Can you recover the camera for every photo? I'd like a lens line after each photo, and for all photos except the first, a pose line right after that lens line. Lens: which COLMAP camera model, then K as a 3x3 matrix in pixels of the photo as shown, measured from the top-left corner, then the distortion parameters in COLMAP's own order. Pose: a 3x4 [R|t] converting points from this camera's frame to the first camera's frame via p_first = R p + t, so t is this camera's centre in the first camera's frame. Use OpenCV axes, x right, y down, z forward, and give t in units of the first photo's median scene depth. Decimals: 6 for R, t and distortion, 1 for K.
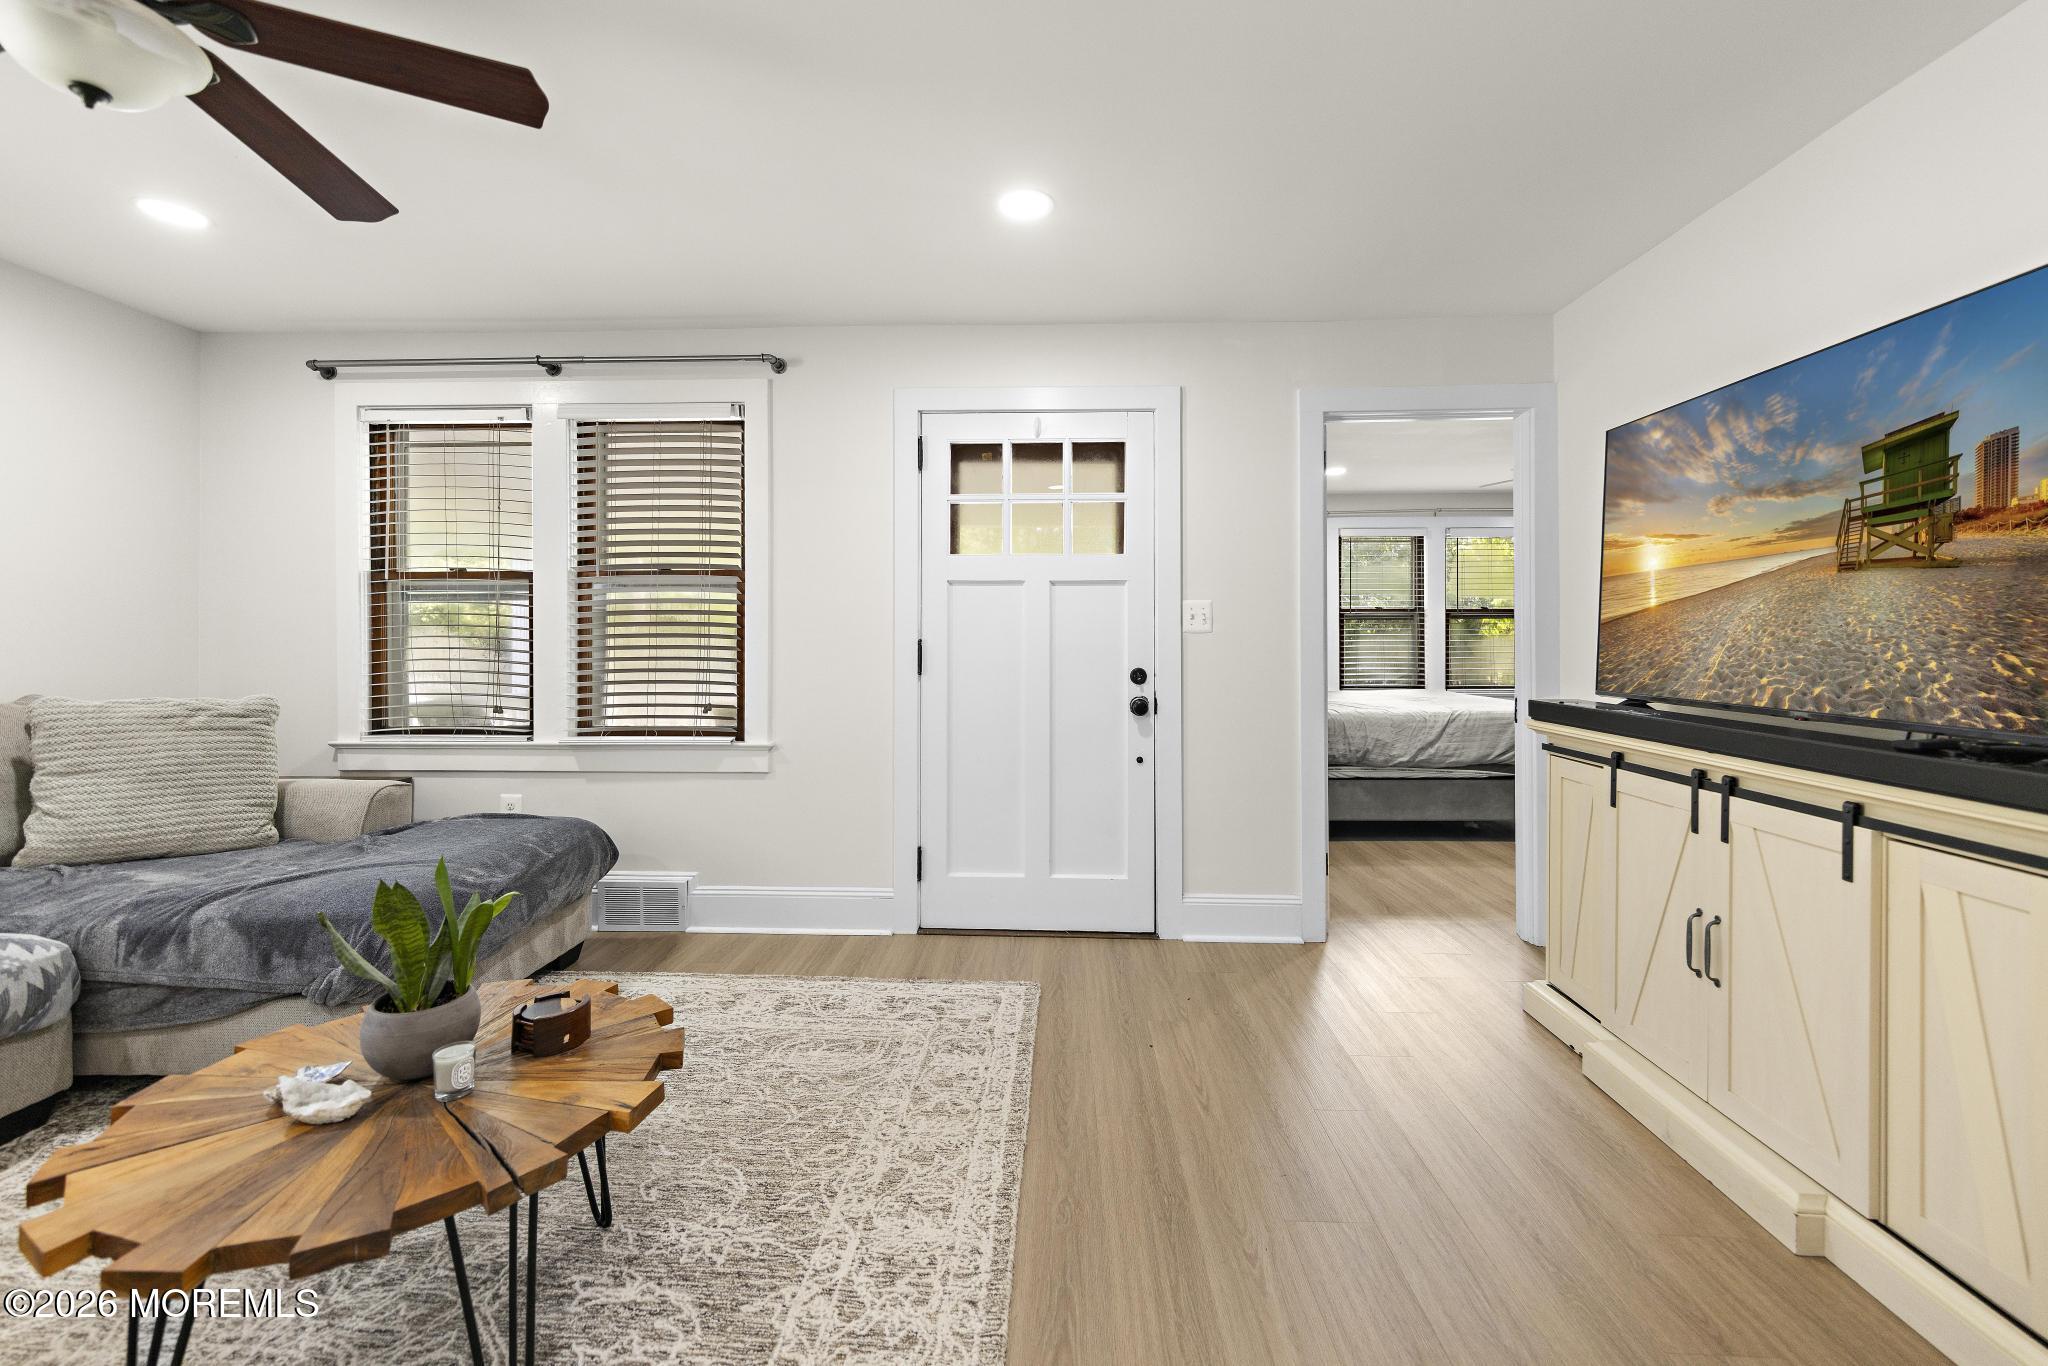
lens RADIAL K [[830.3, 0, 1032.6], [0, 830.3, 643.6], [0, 0, 1]] dist [0.006694, -0.000376]
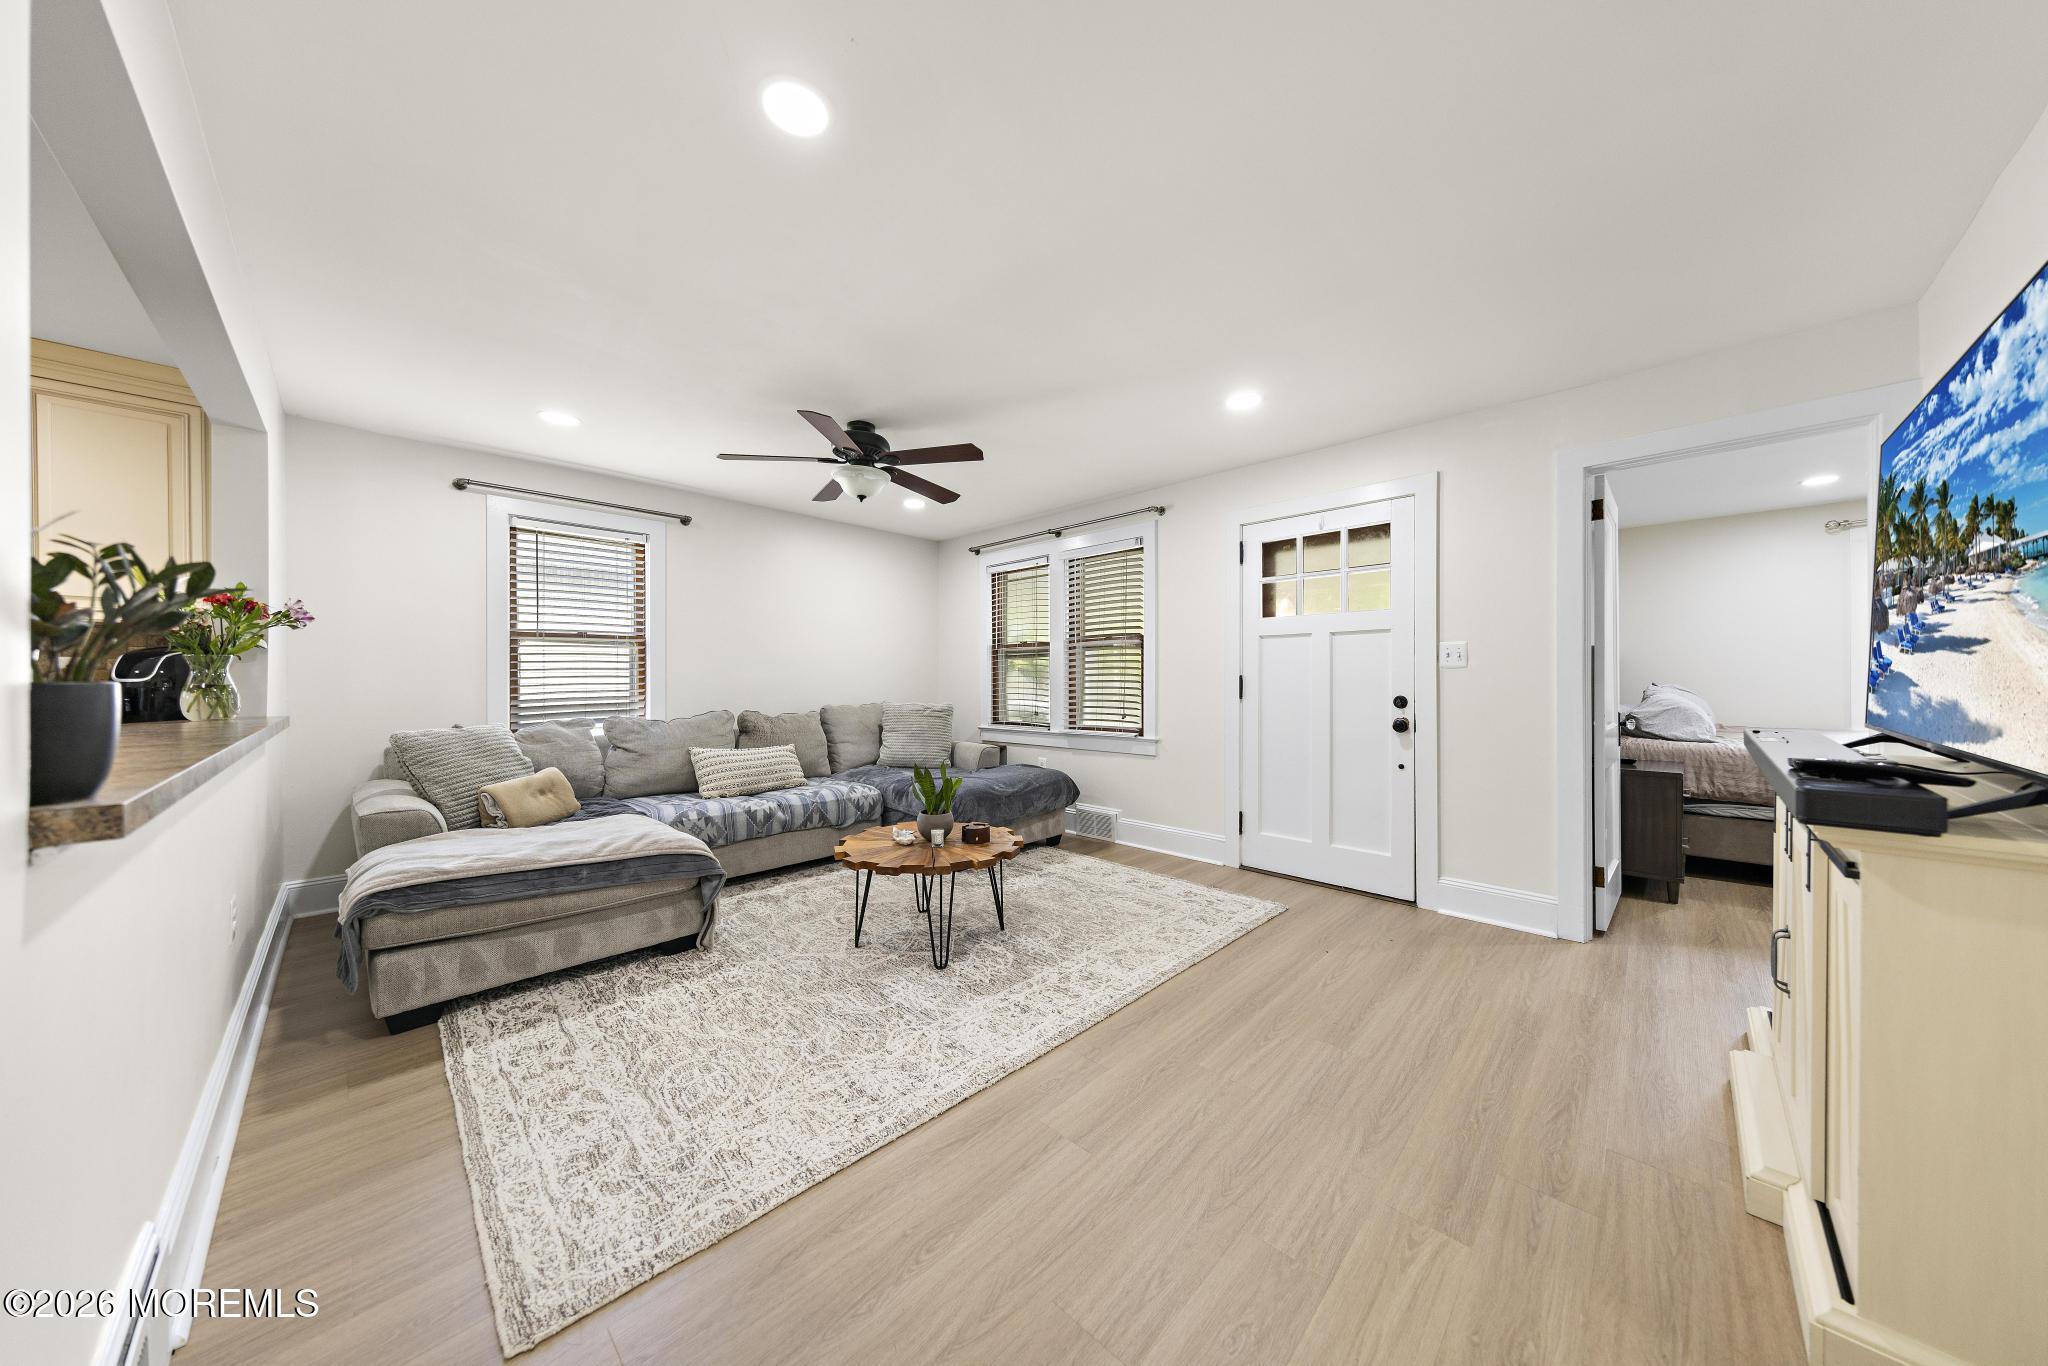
lens RADIAL K [[656.2, 0, 1033.2], [0, 656.2, 683.5], [0, 0, 1]] dist [0.006504, -0.000080]
pose [[0.743050, -0.001508, -0.669234, 0.387901], [0.004977, 0.999982, 0.003273, 0.004175], [0.669217, -0.005763, 0.743045, -0.147697]]
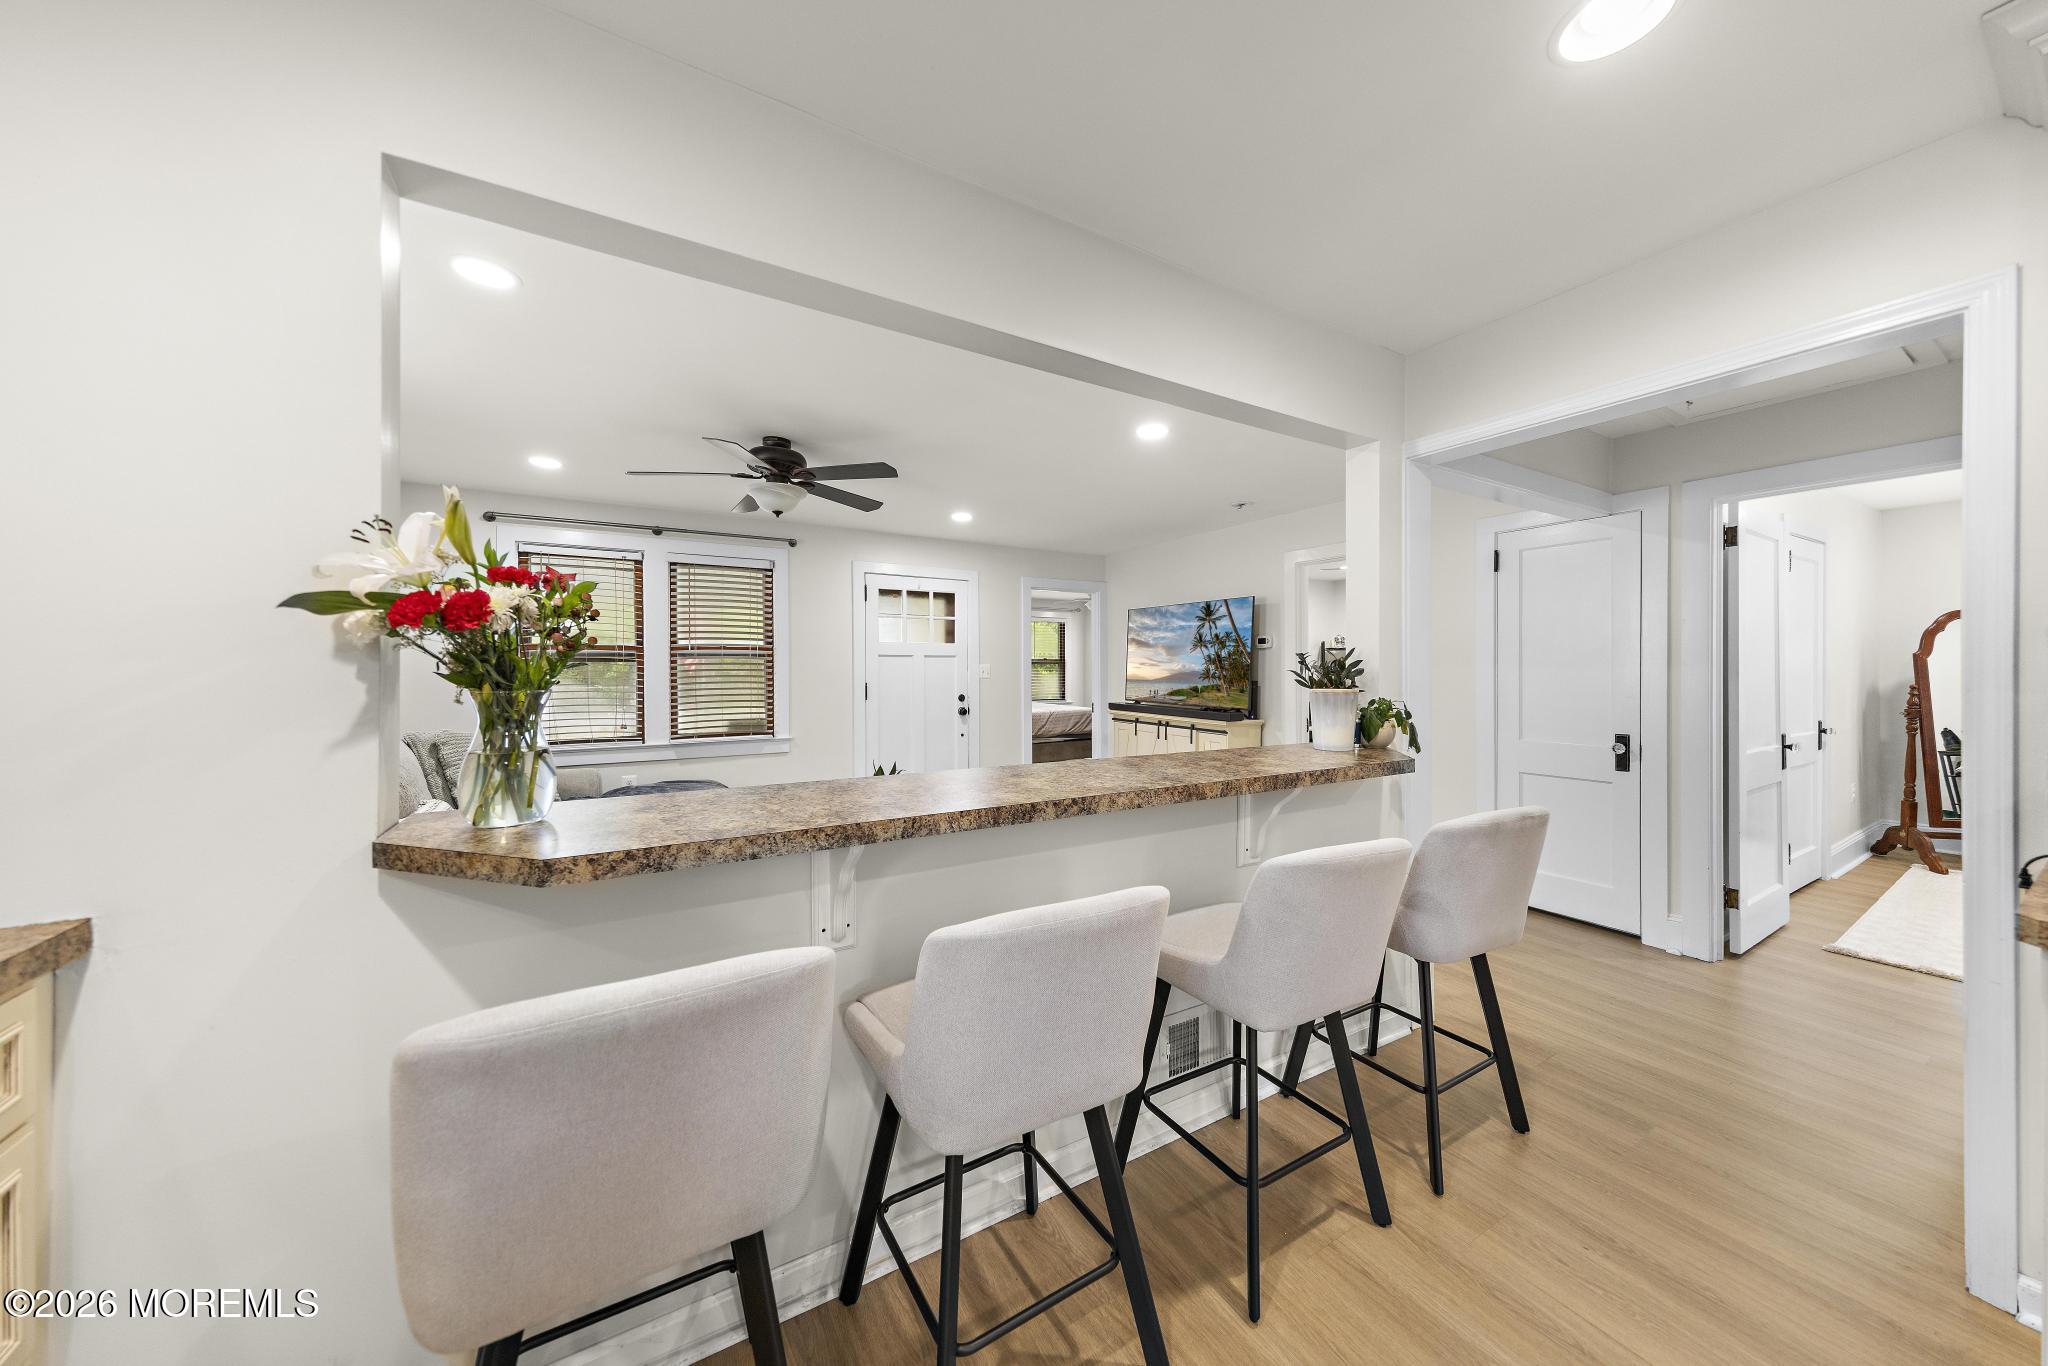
lens RADIAL K [[679.4, 0, 1034.3], [0, 679.4, 673.2], [0, 0, 1]] dist [0.008991, -0.000069]
pose [[0.840489, -0.005420, 0.541802, -0.707196], [0.002775, 0.999980, 0.005698, -0.038070], [-0.541822, -0.003286, 0.840487, -0.661652]]
